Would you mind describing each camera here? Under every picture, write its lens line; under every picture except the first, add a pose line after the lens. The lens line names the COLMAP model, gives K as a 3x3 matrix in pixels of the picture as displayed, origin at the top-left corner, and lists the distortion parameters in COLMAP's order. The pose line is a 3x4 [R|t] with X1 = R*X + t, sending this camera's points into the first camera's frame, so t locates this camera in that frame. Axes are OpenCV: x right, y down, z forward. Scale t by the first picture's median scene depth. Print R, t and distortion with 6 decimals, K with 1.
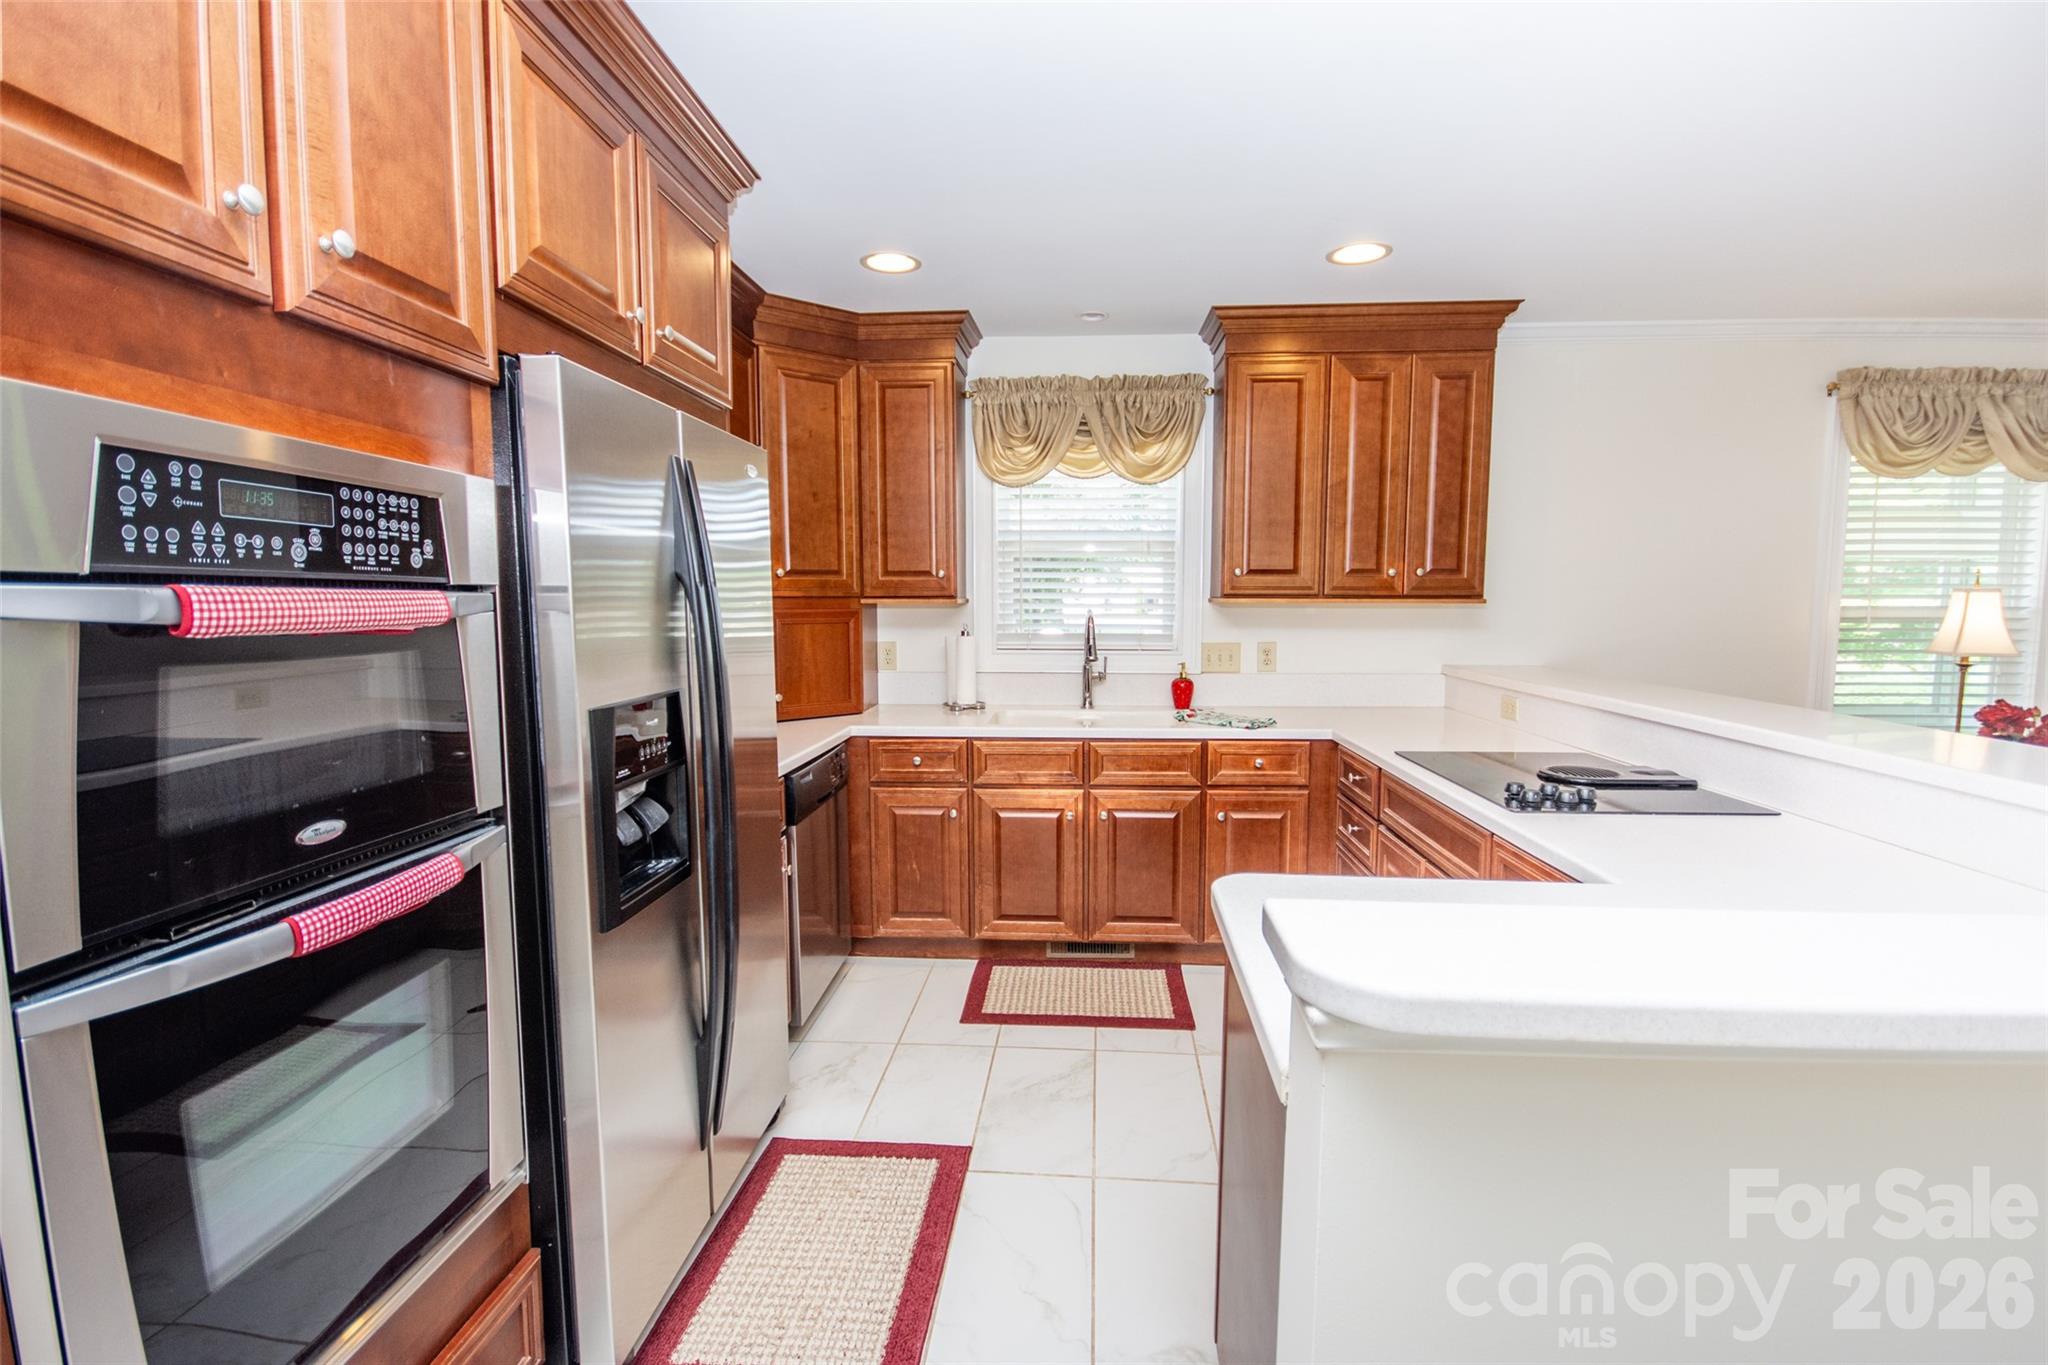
lens RADIAL K [[935.5, 0, 1037.6], [0, 935.5, 686.1], [0, 0, 1]] dist [-0.004644, -0.000985]
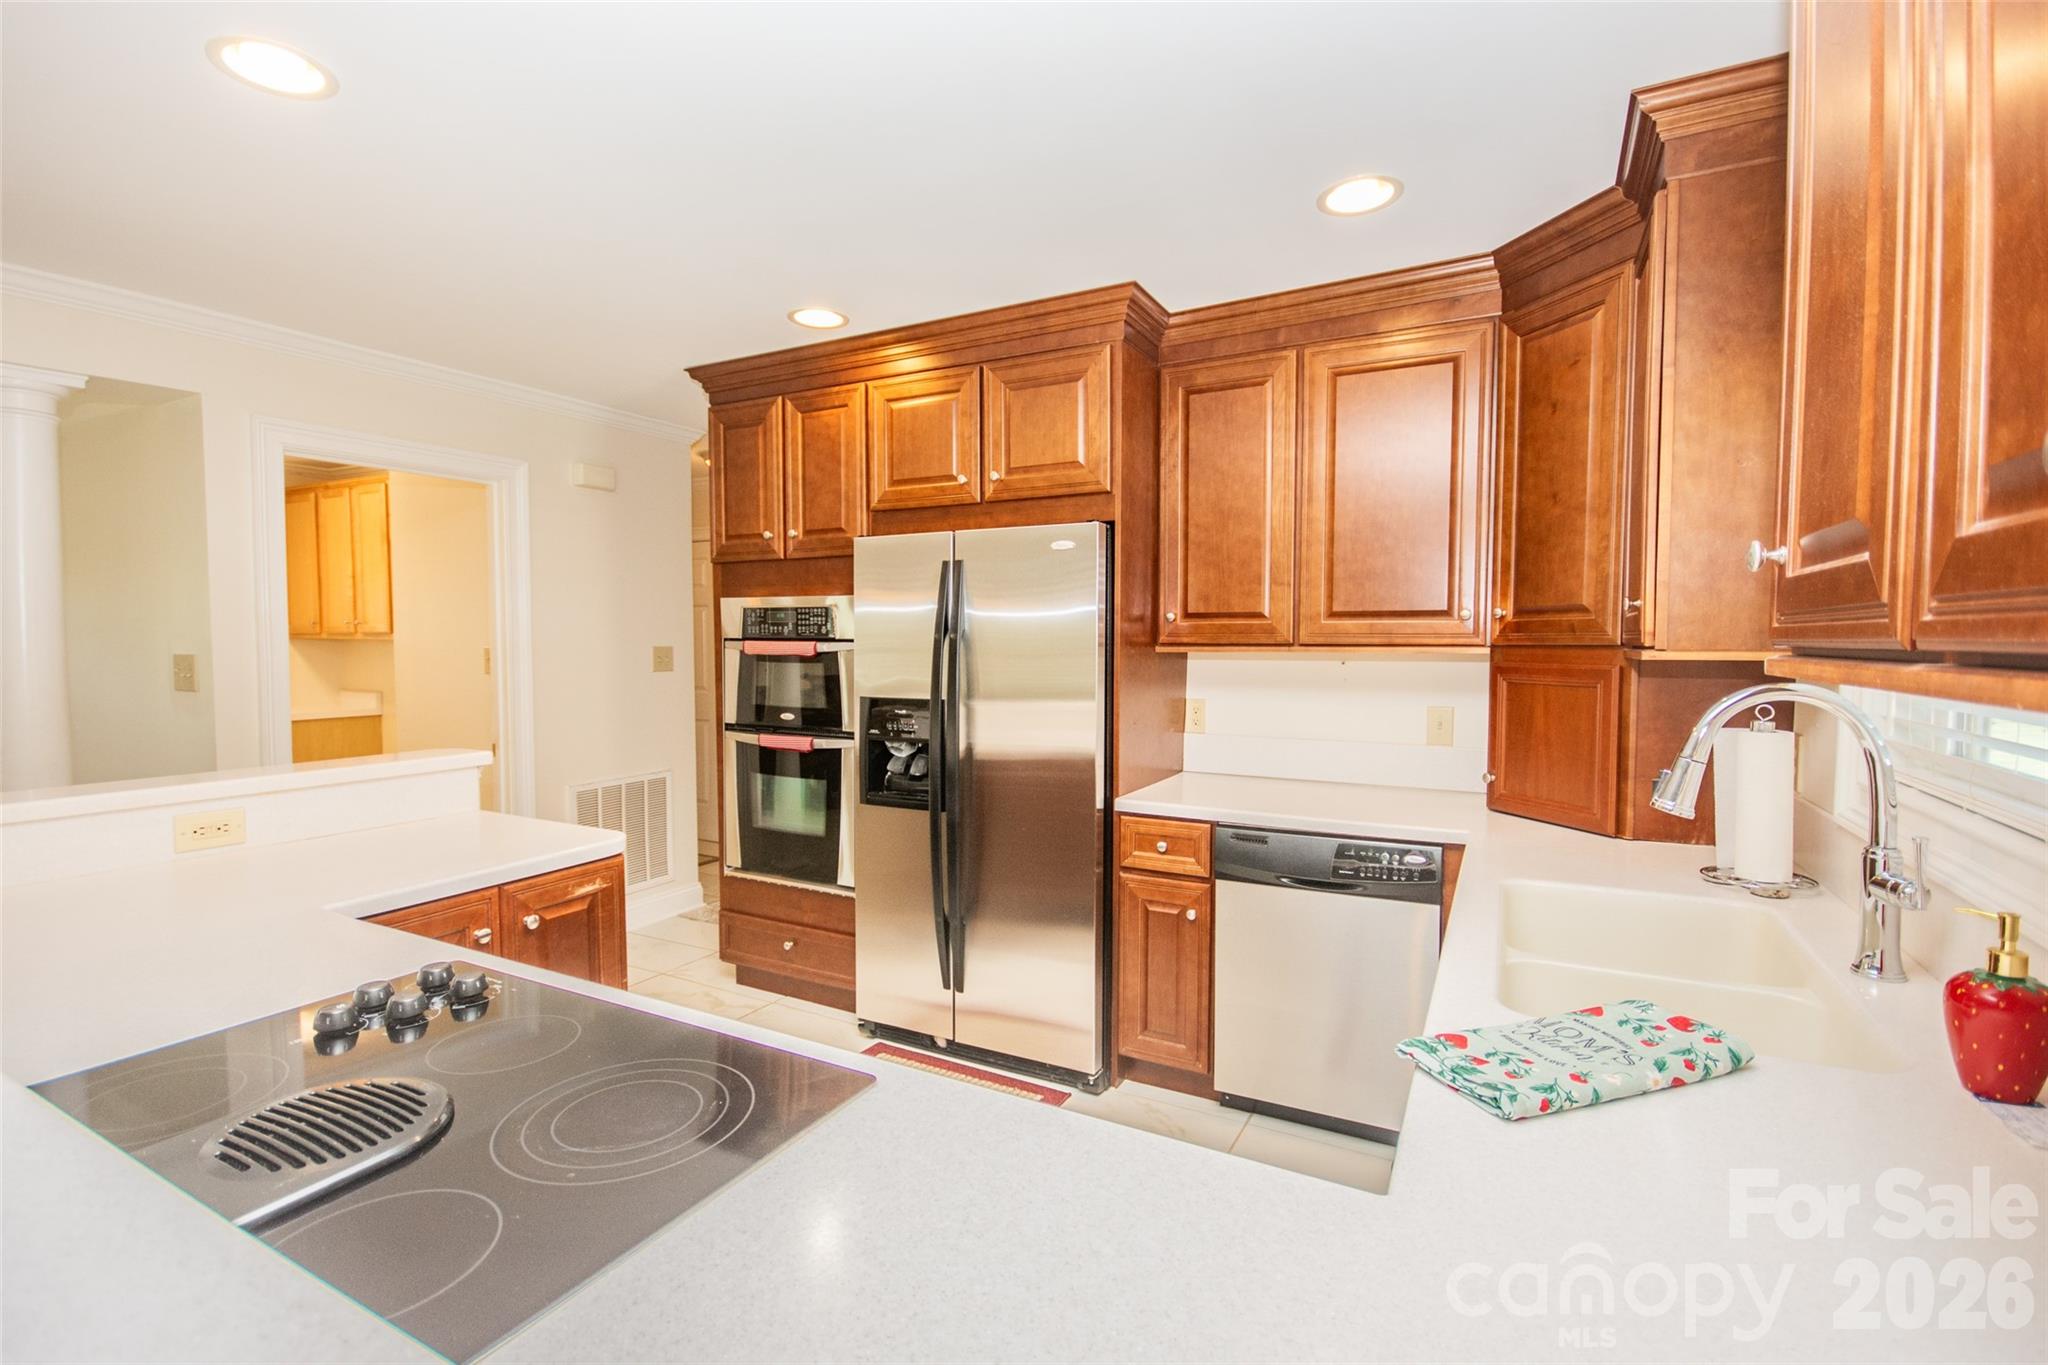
lens RADIAL K [[935.5, 0, 1037.6], [0, 935.5, 686.1], [0, 0, 1]] dist [-0.004644, -0.000985]
pose [[-0.427476, 0.041032, -0.903095, 1.585721], [-0.087070, 0.992457, 0.086306, -0.269492], [0.899824, 0.115527, -0.420678, 2.786451]]
